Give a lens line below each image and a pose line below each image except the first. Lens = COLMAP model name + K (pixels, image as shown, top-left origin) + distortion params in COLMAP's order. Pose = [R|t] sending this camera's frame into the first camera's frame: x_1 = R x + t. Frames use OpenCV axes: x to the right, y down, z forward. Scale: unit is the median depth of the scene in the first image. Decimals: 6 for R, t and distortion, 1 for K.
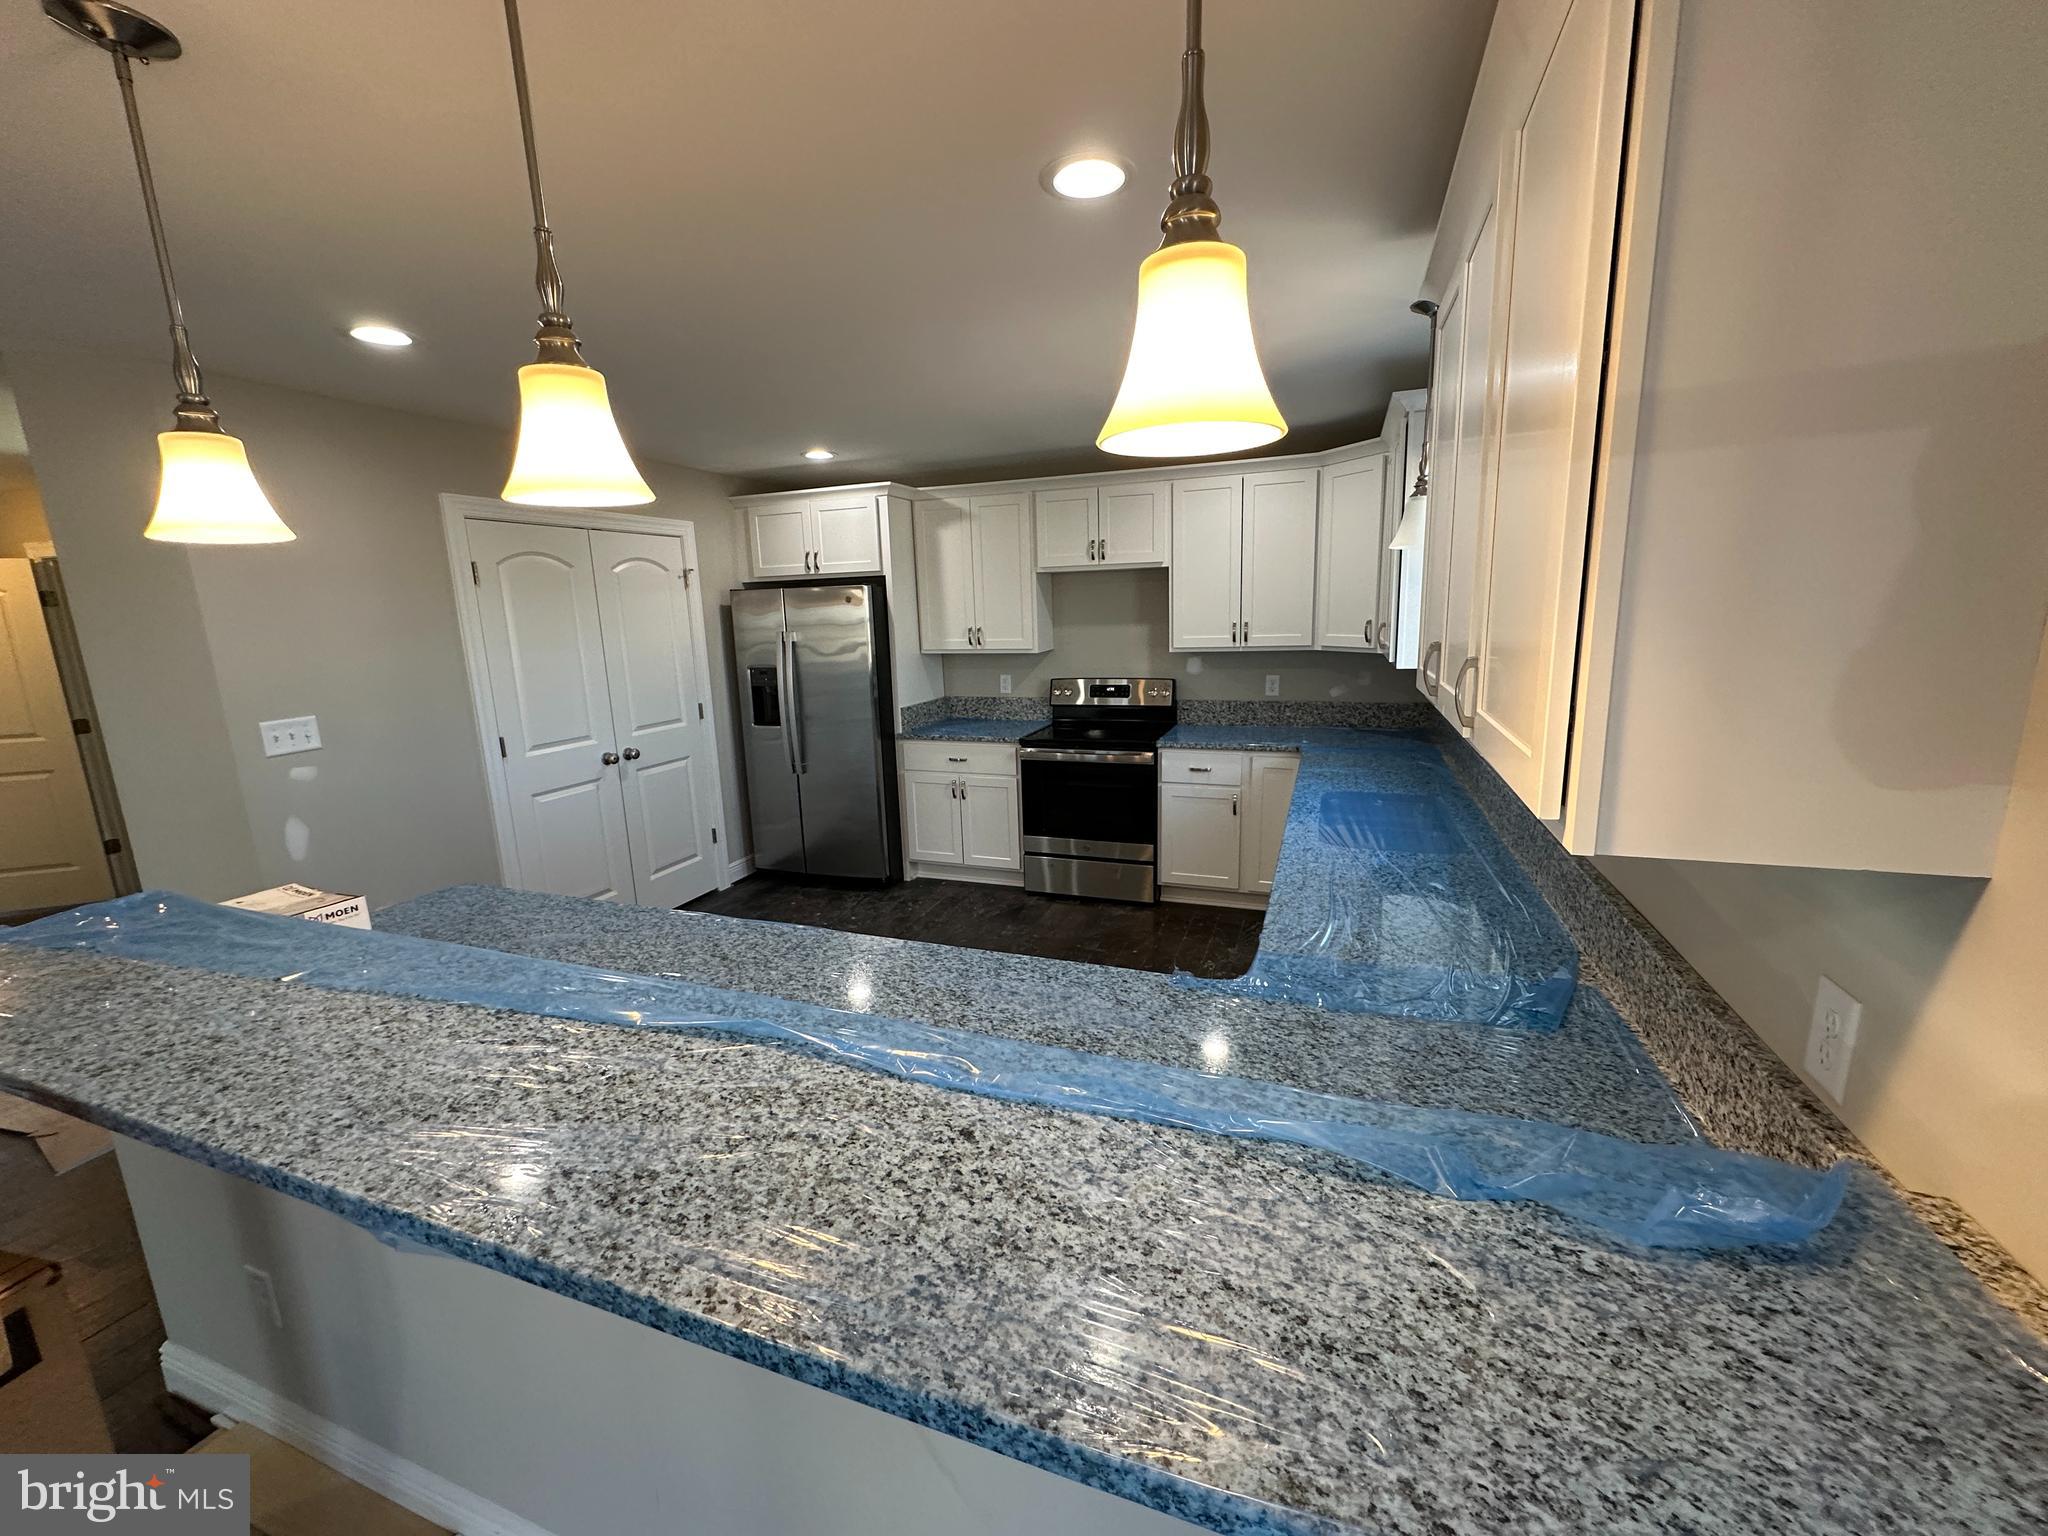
lens RADIAL K [[816.3, 0, 1028.8], [0, 816.3, 769.7], [0, 0, 1]] dist [-0.006593, 0.000084]
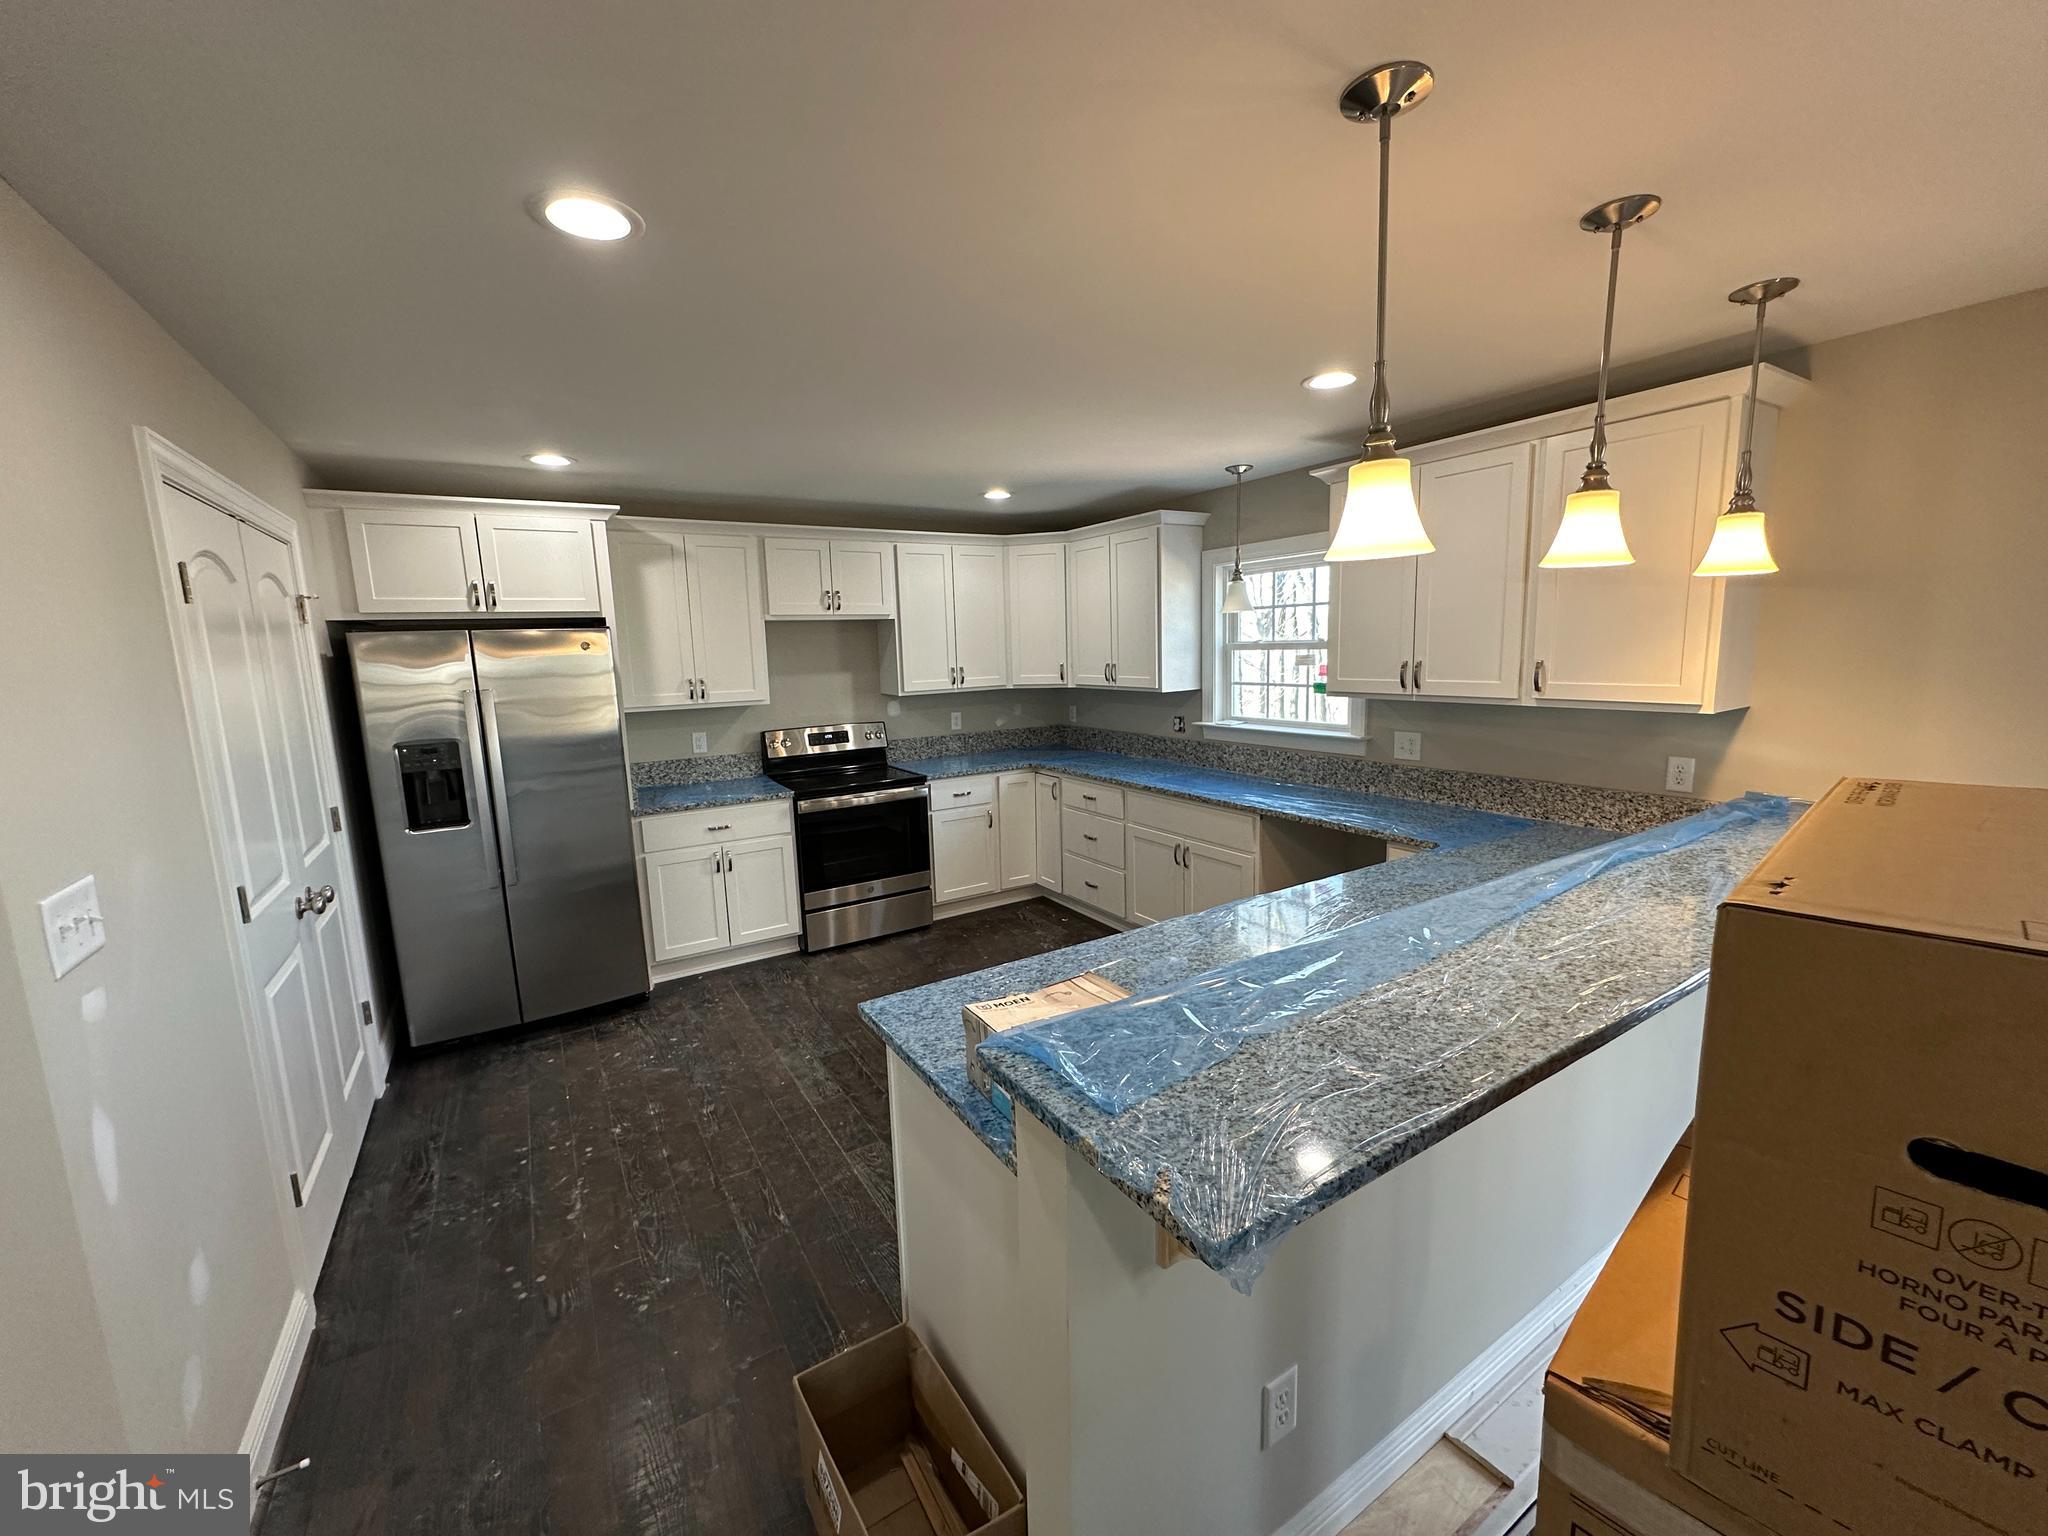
lens RADIAL K [[816.3, 0, 1026.4], [0, 816.3, 765.2], [0, 0, 1]] dist [-0.006593, 0.000084]
pose [[0.613093, -0.105100, 0.782989, -0.571564], [0.167297, 0.985906, 0.001341, -0.024644], [-0.772094, 0.130170, 0.622035, 0.193077]]
